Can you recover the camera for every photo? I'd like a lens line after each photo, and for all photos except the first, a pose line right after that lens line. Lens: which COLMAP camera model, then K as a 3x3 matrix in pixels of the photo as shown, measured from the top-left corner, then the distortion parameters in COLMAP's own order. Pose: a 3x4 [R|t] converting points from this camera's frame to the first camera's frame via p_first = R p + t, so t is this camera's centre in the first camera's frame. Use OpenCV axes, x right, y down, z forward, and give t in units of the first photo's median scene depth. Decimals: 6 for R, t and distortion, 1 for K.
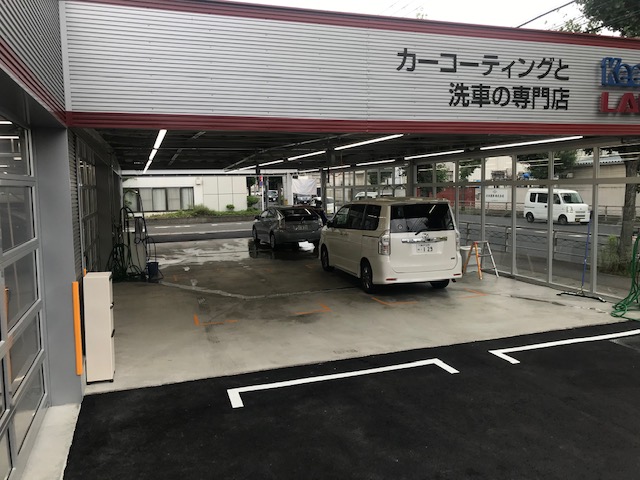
lens RADIAL K [[522.9, 0, 319.5], [0, 522.9, 239.0], [0, 0, 1]] dist [0.000171, 0.000323]
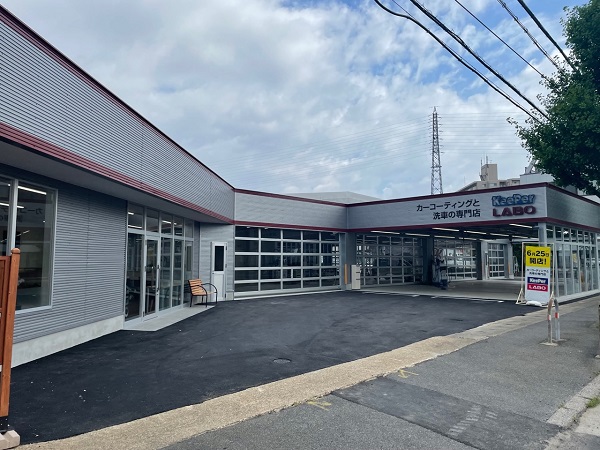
lens RADIAL K [[458.1, 0, 300.1], [0, 458.1, 224.6], [0, 0, 1]] dist [0.000103, 0.000035]
pose [[0.456977, -0.046213, -0.888277, 2.277629], [-0.099968, 0.989654, -0.102916, 0.144311], [0.883843, 0.135829, 0.447629, -0.950222]]
